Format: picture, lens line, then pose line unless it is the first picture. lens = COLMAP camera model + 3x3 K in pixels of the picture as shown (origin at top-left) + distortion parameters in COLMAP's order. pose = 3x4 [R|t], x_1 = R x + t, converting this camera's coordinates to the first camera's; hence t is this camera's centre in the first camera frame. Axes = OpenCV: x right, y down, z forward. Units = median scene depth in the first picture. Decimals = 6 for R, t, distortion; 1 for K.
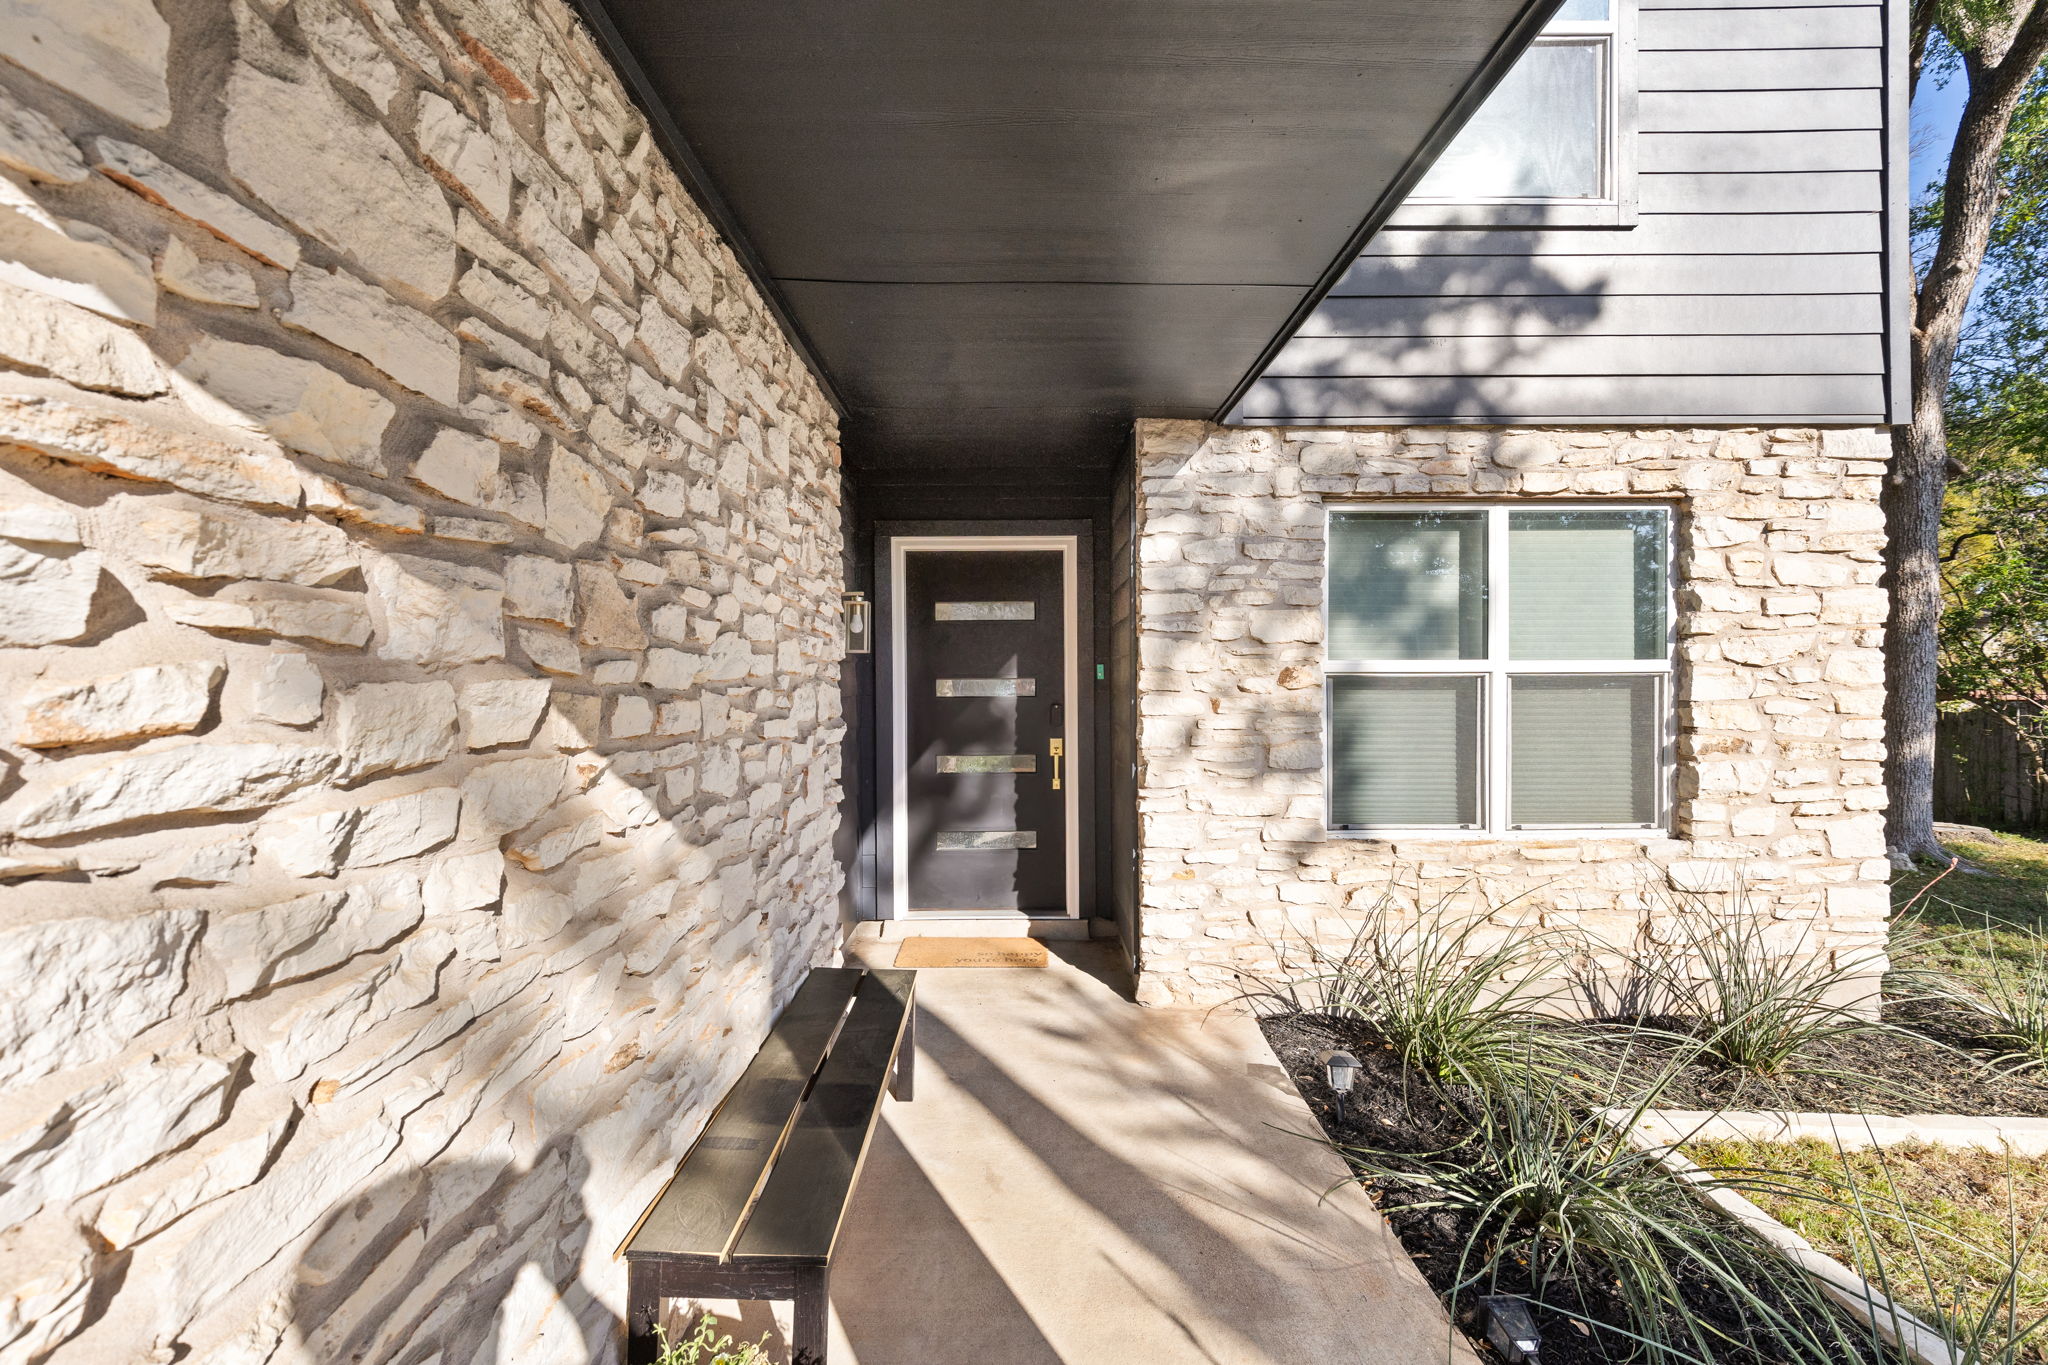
lens RADIAL K [[929.0, 0, 1018.7], [0, 929.0, 683.9], [0, 0, 1]] dist [0.004285, 0.000418]
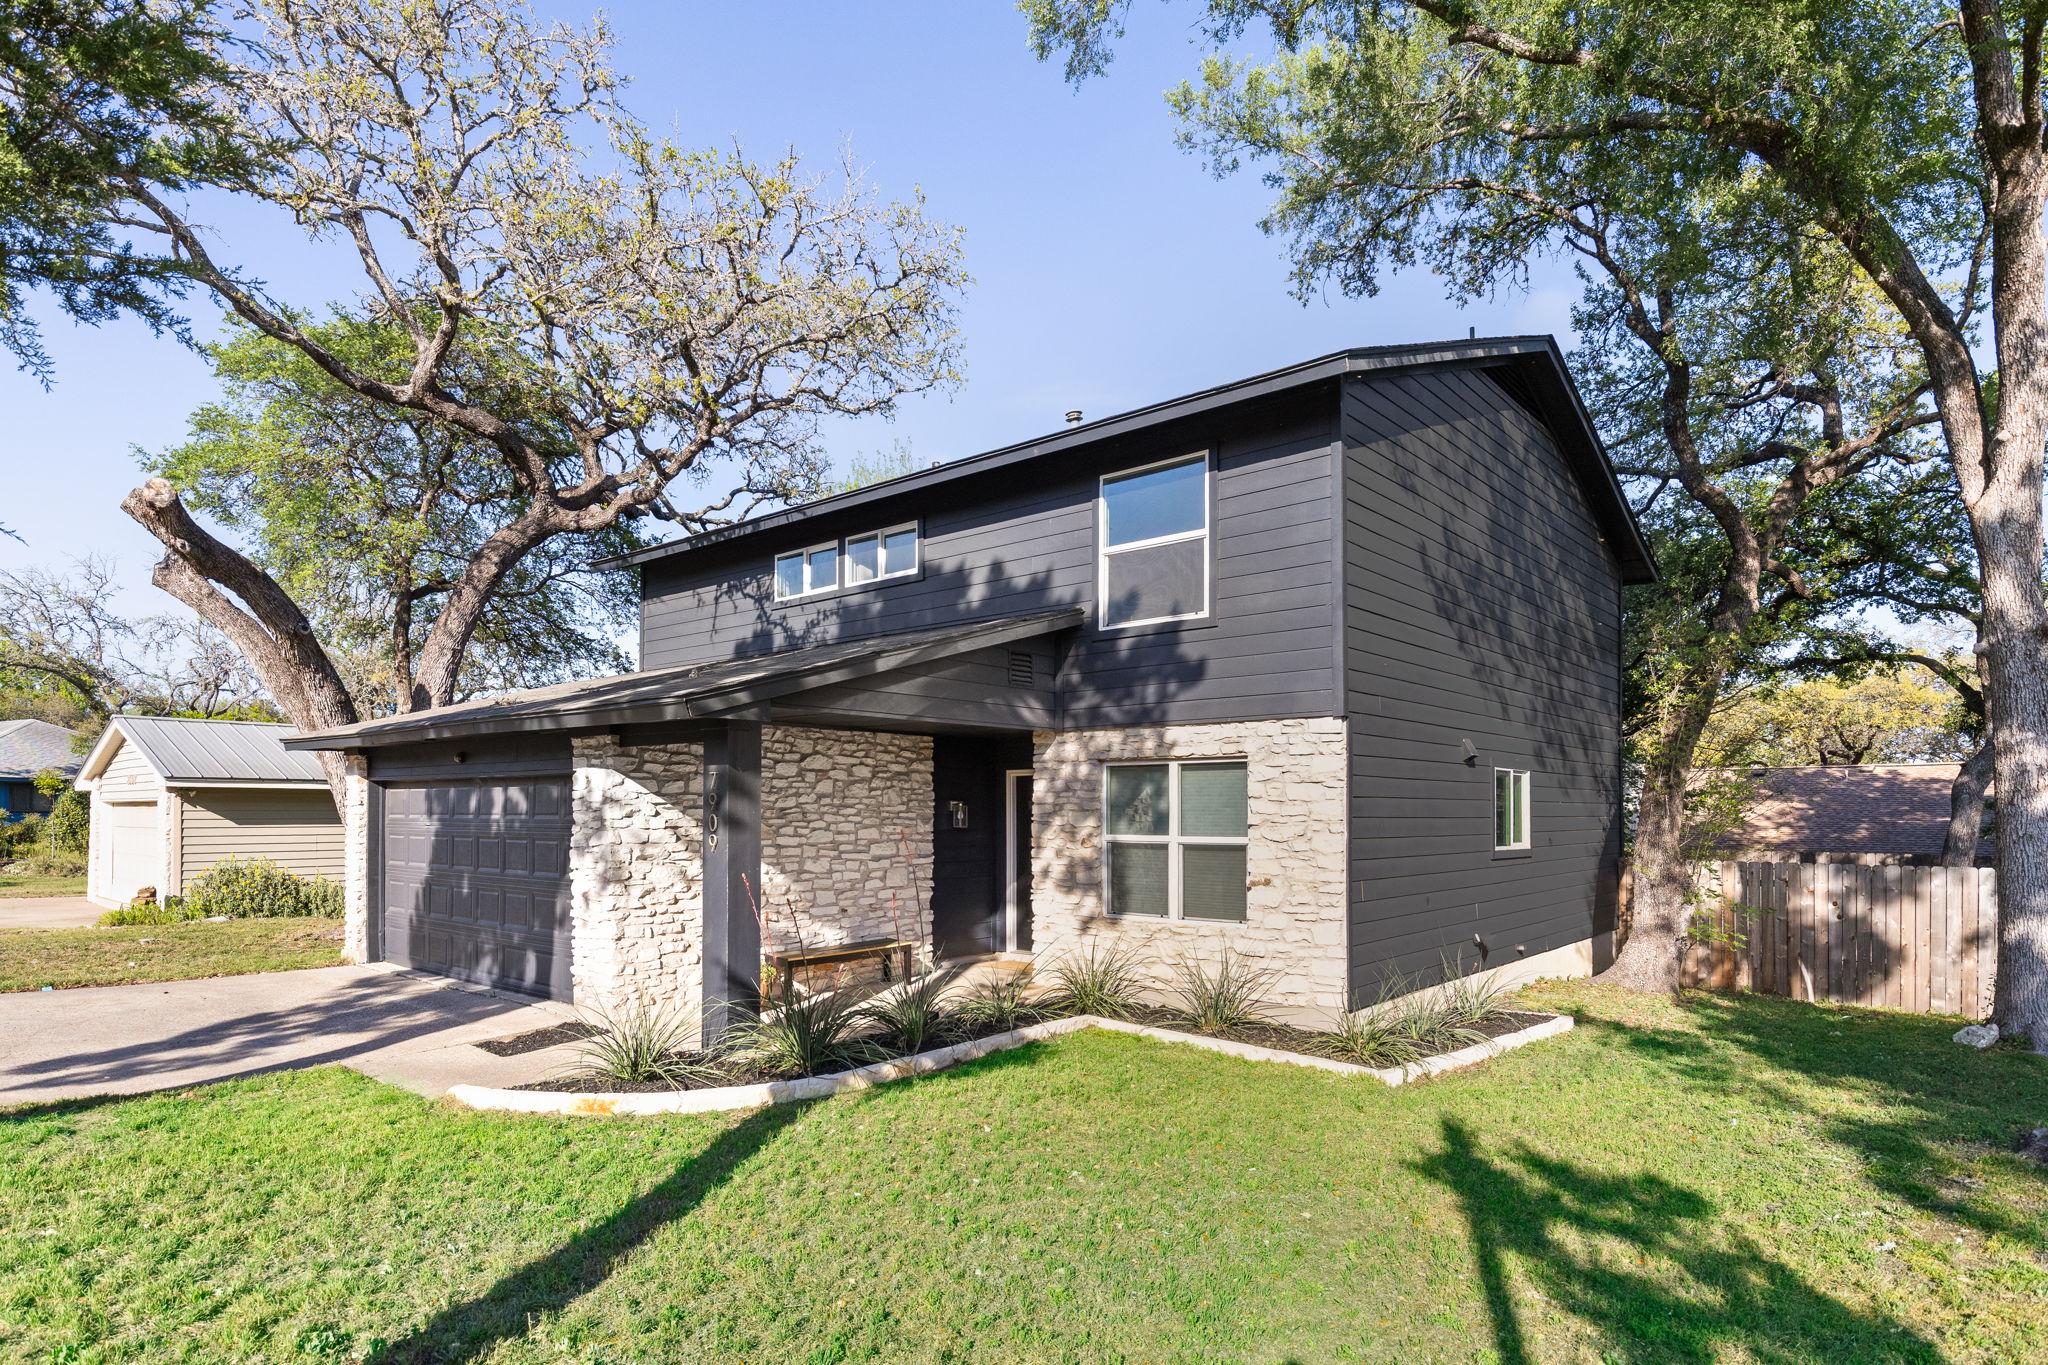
lens RADIAL K [[1101.5, 0, 1071.0], [0, 1101.5, 795.7], [0, 0, 1]] dist [0.002362, 0.000186]
pose [[0.762259, -0.009552, -0.647202, 1.942124], [-0.006891, 0.999715, -0.022870, -0.060568], [0.647236, 0.021893, 0.761975, -1.021188]]
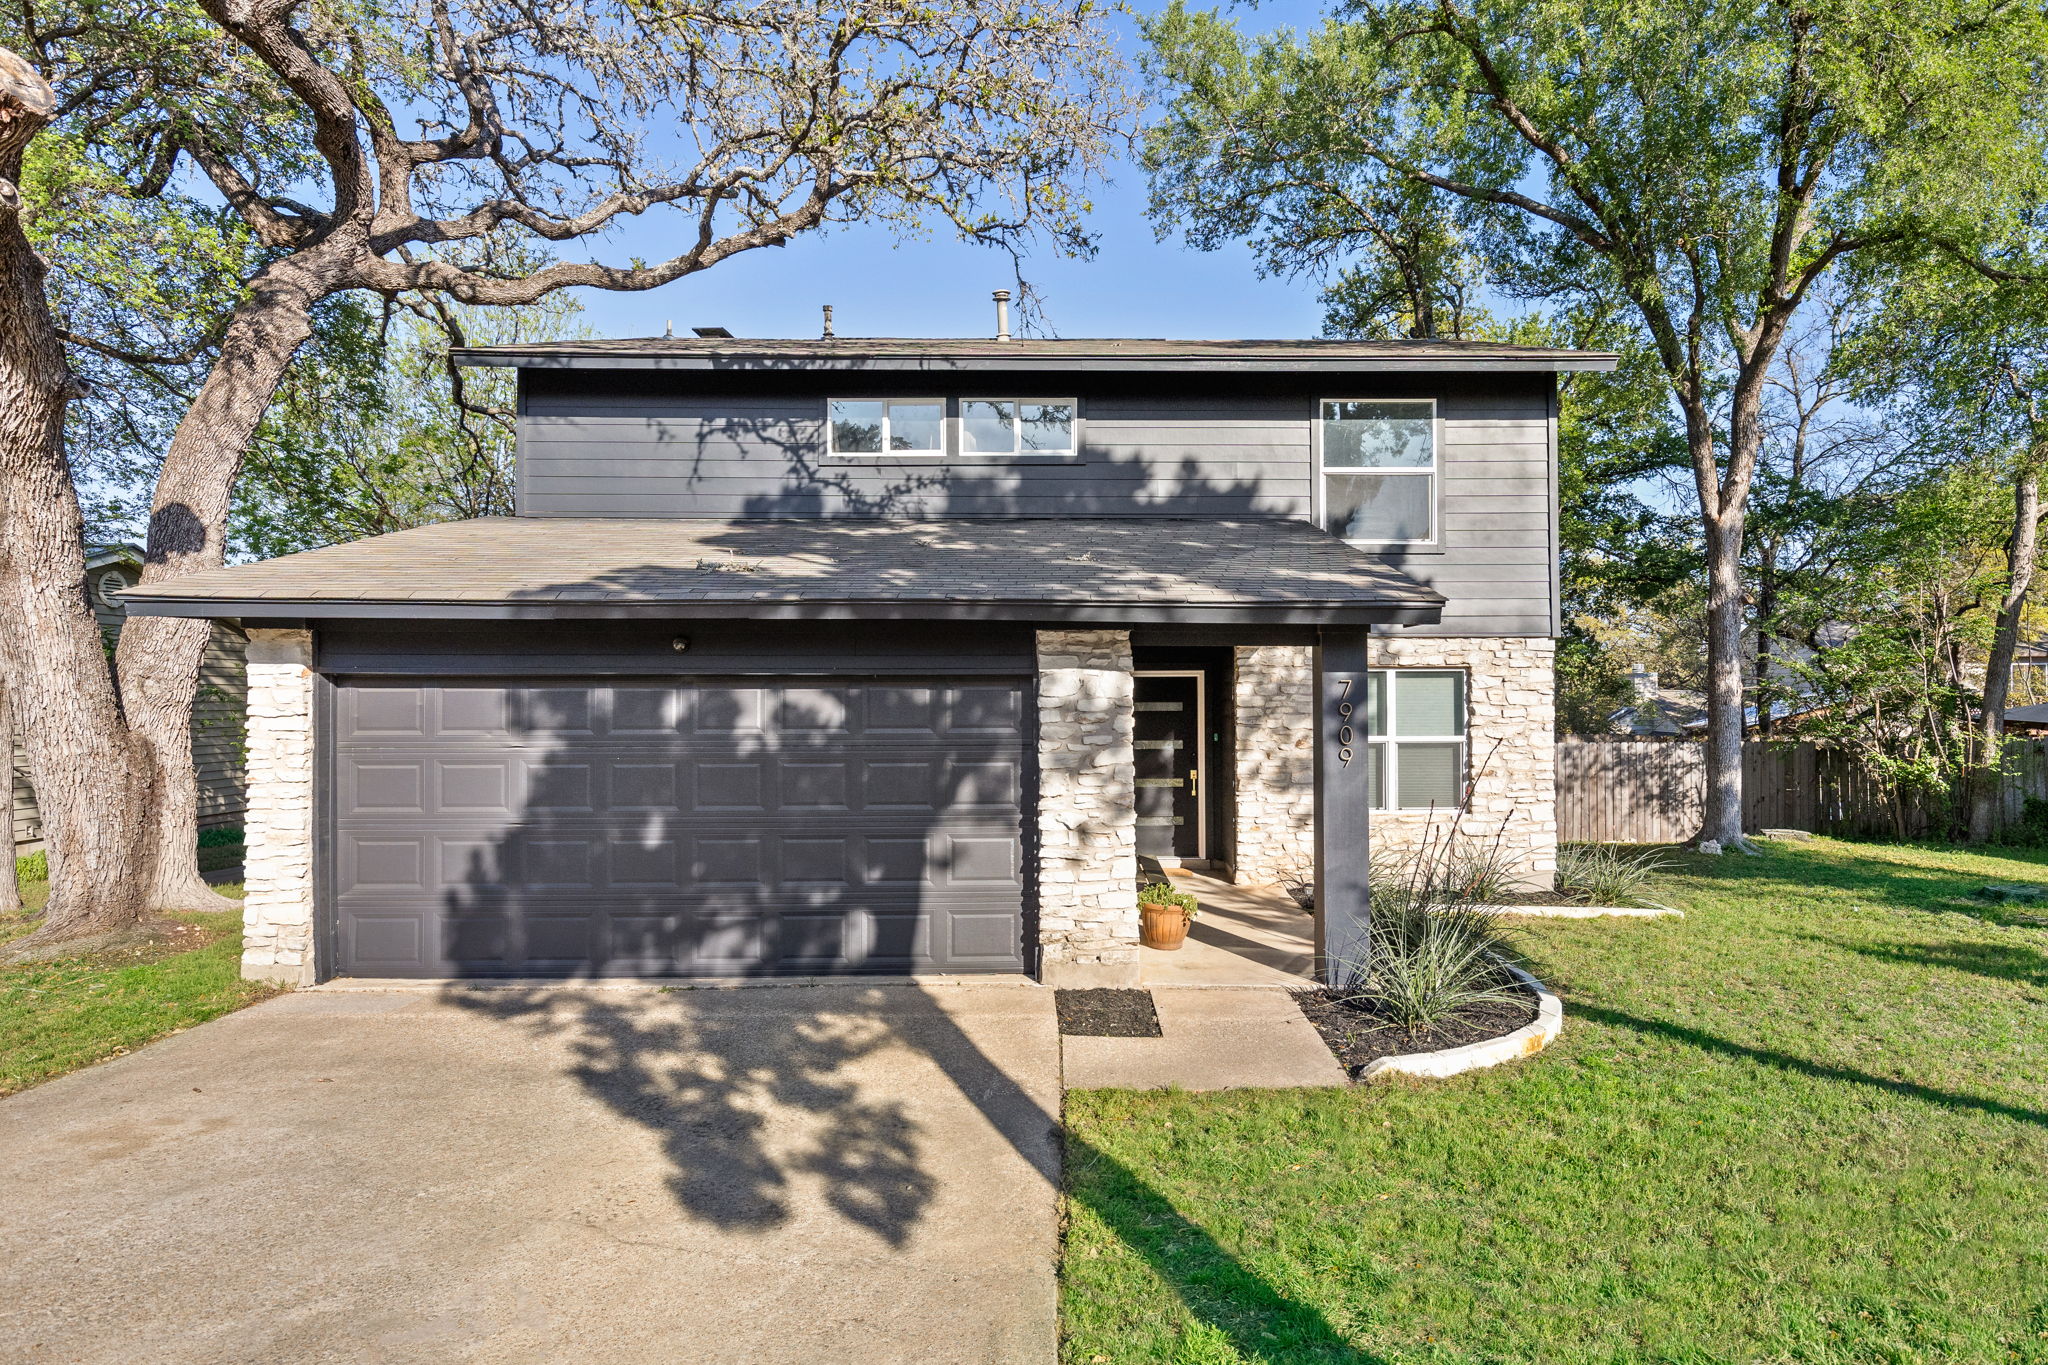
lens RADIAL K [[1090.9, 0, 1086.0], [0, 1090.9, 690.4], [0, 0, 1]] dist [0.003567, 0.000315]
pose [[0.999999, -0.001149, -0.000695, -0.242339], [0.001138, 0.999892, -0.014663, -0.101638], [0.000711, 0.014662, 0.999892, -1.731558]]
